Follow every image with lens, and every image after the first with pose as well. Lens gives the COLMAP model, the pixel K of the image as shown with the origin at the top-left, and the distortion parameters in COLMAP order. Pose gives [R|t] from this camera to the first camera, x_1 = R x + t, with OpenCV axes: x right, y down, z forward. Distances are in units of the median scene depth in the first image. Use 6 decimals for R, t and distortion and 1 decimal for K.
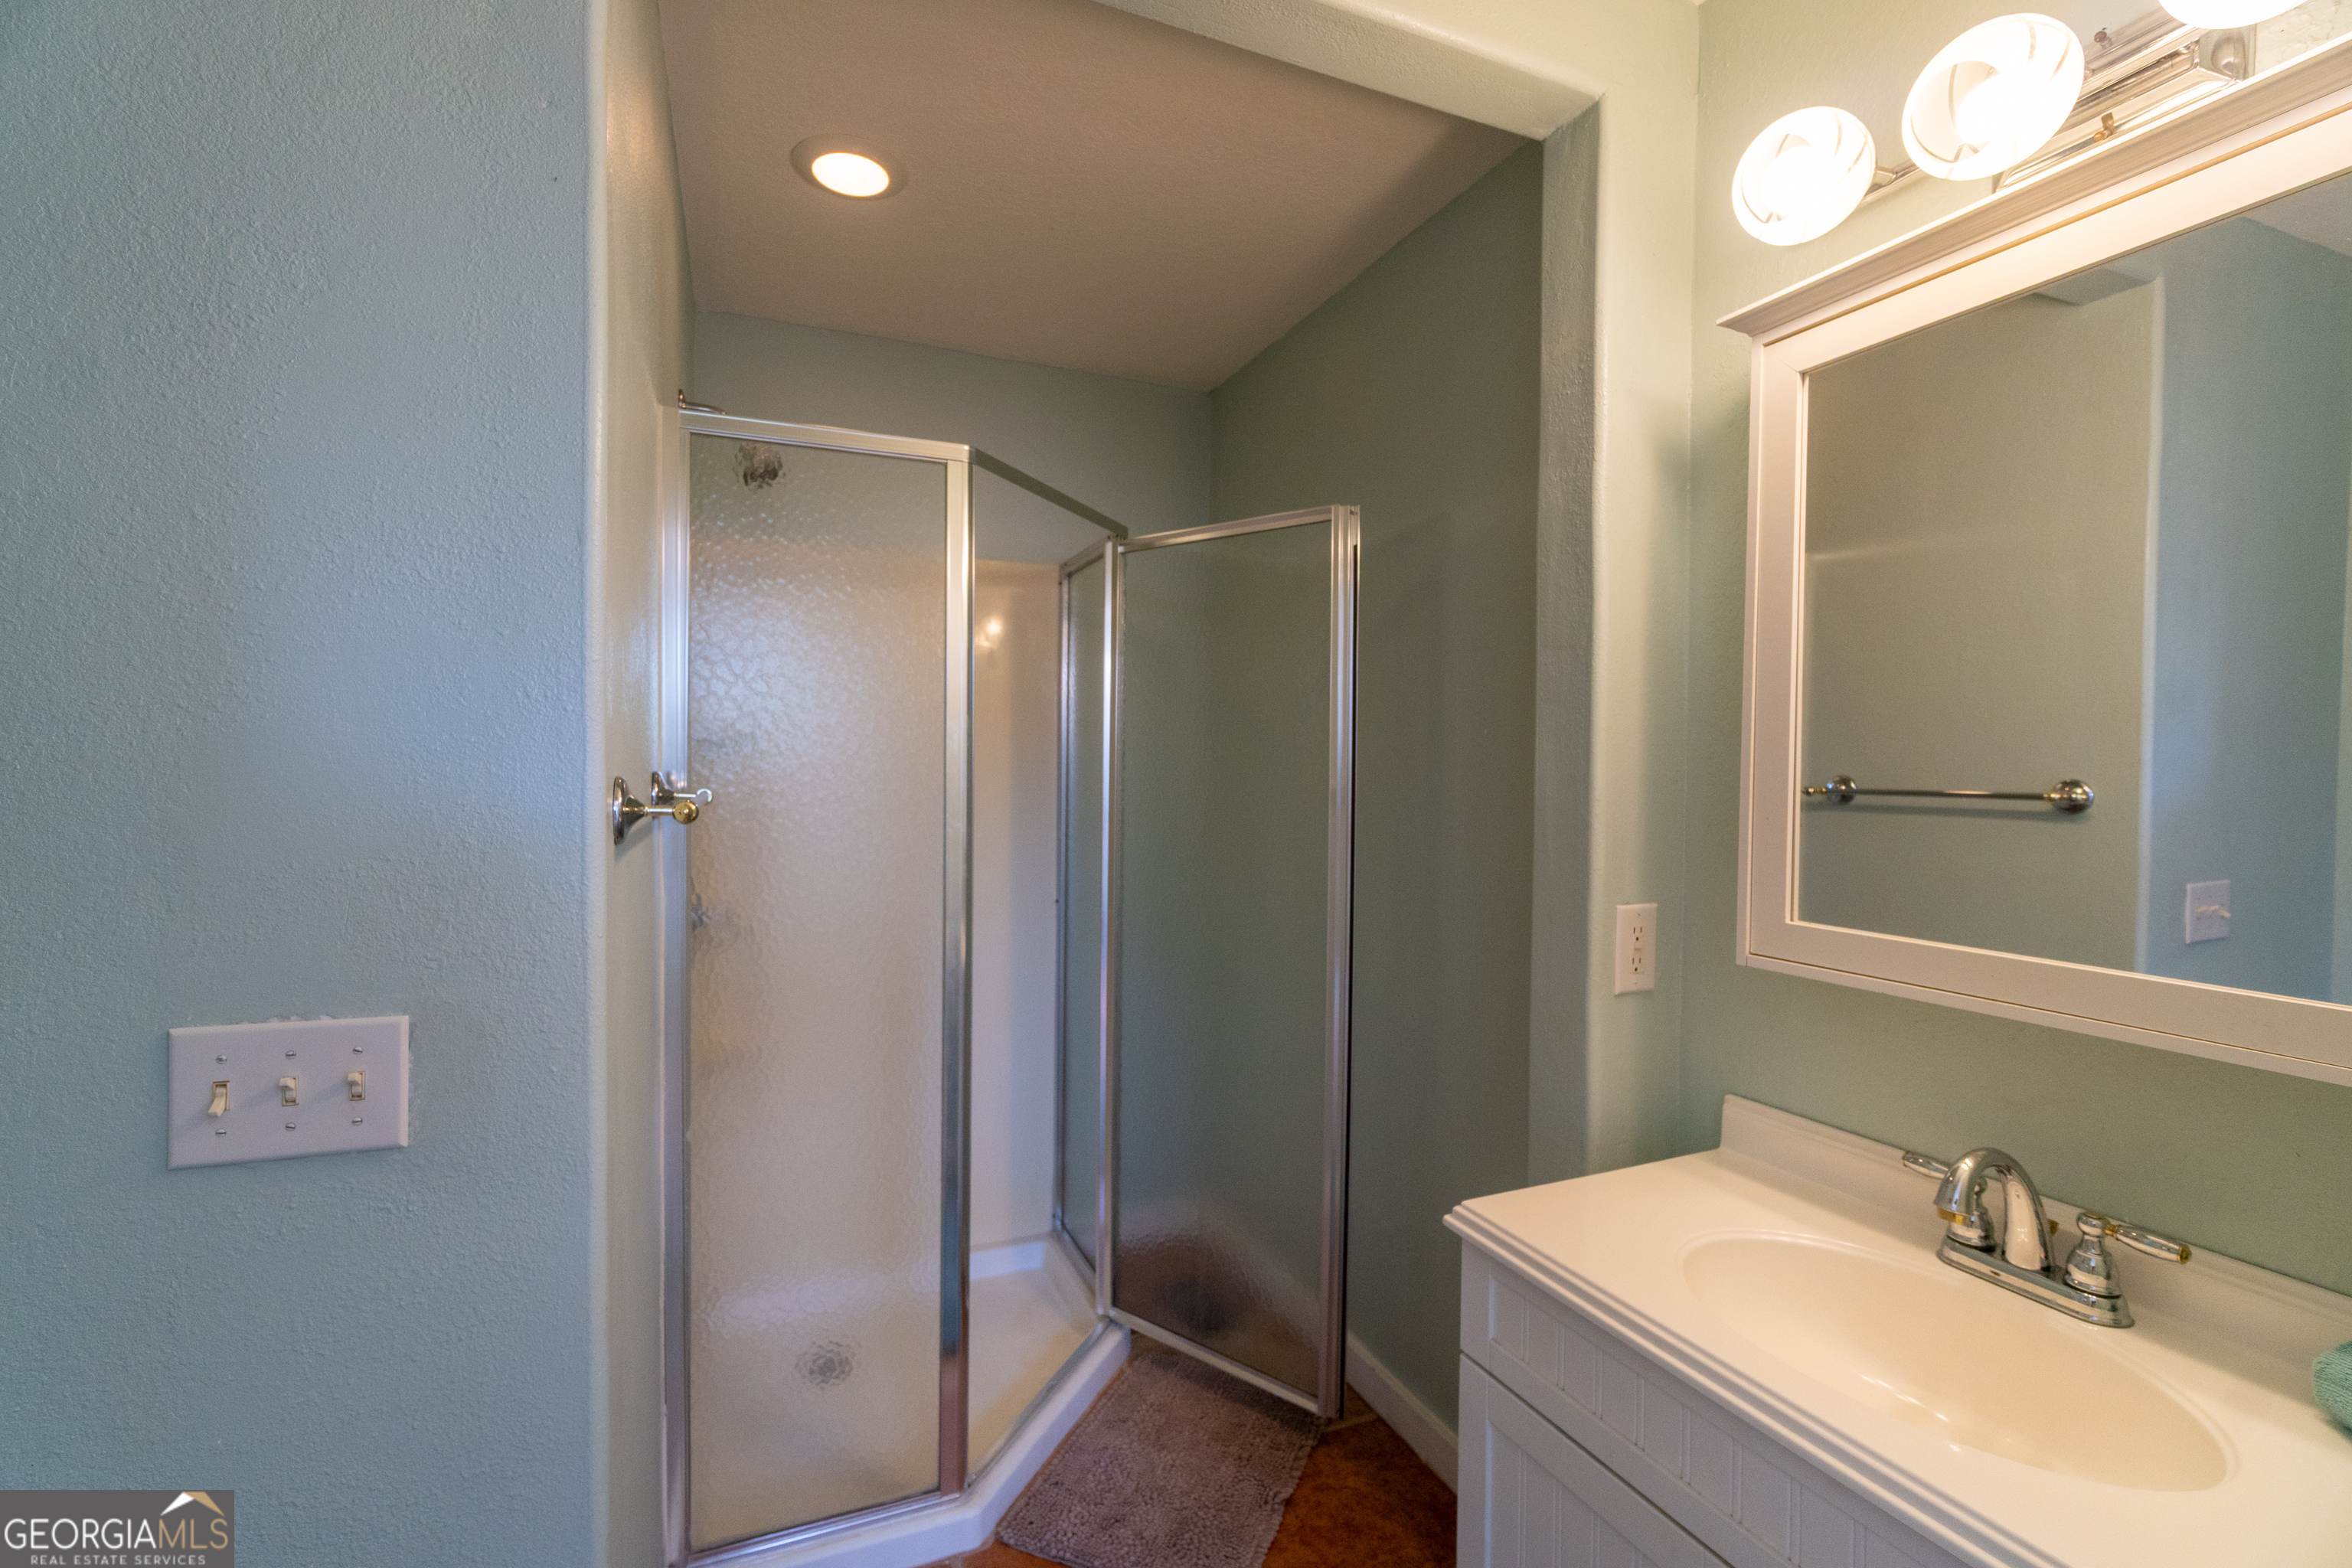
lens RADIAL K [[1023.5, 0, 1165.7], [0, 1023.5, 774.5], [0, 0, 1]] dist [0.001282, -0.000454]
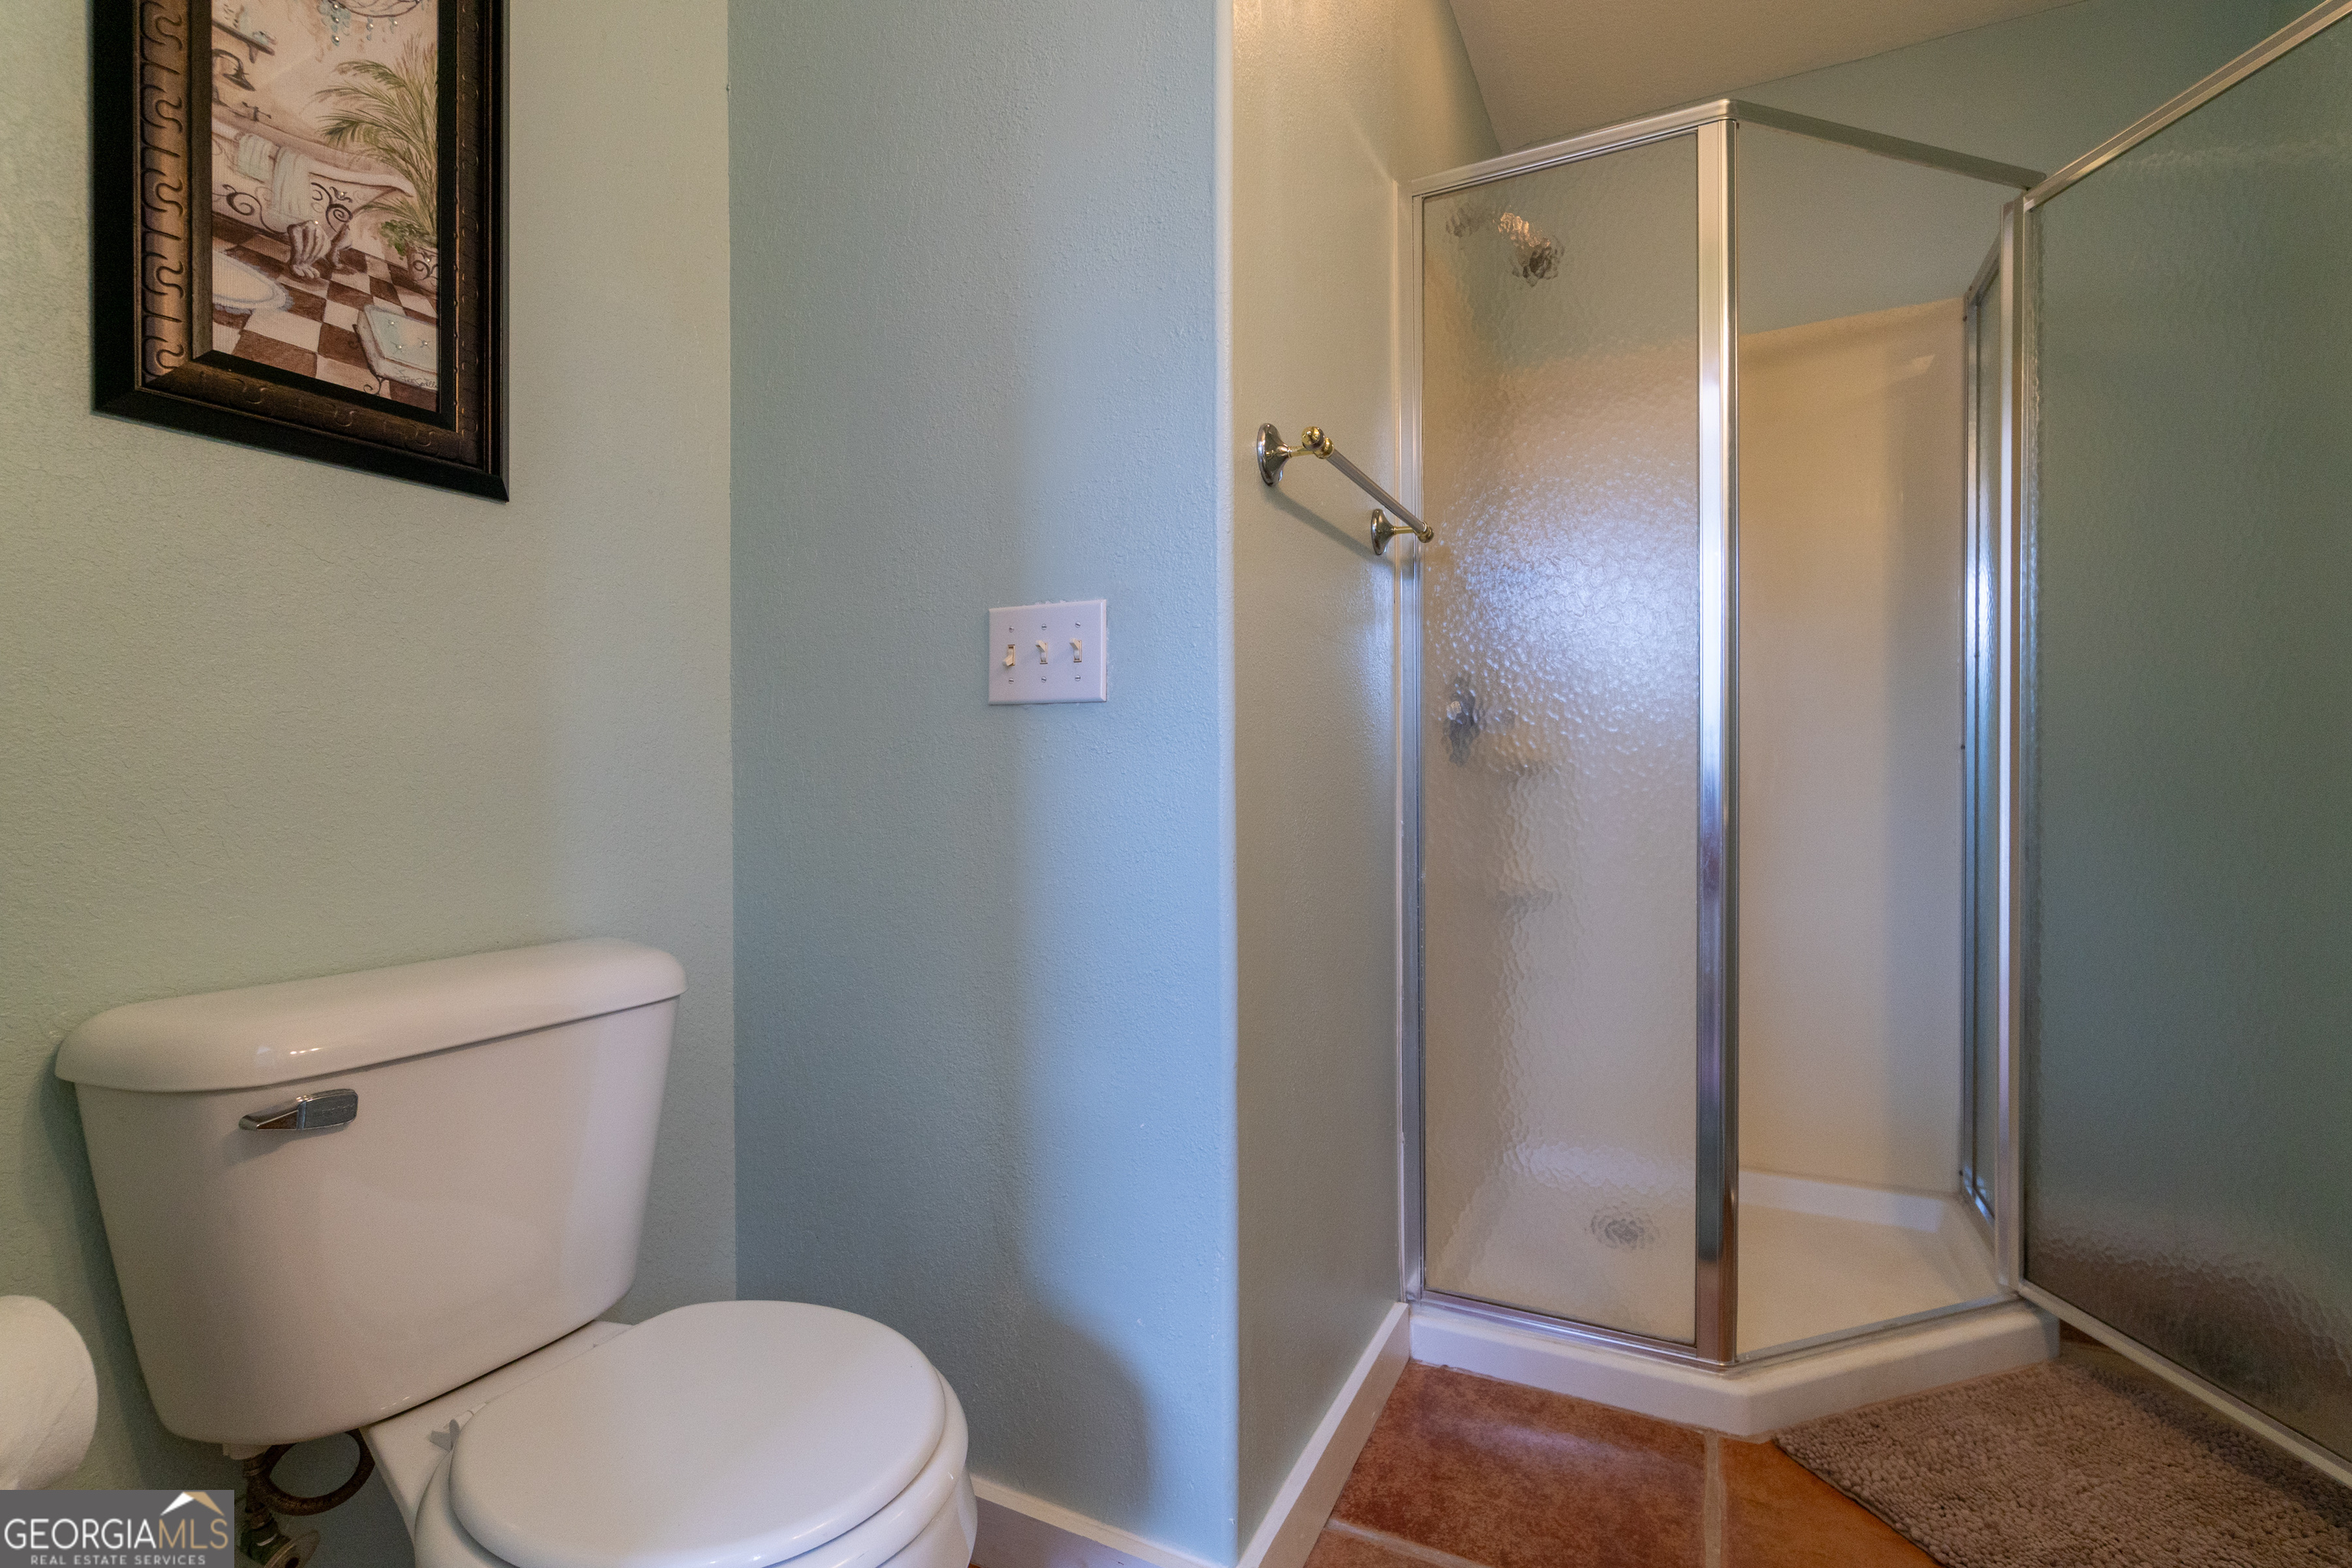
lens RADIAL K [[1104.2, 0, 1176.7], [0, 1104.2, 765.7], [0, 0, 1]] dist [0.011894, 0.000153]
pose [[0.665514, -0.014553, -0.746243, 0.172067], [0.000400, 0.999817, -0.019142, 0.230807], [0.746385, 0.012441, 0.665398, 0.071871]]
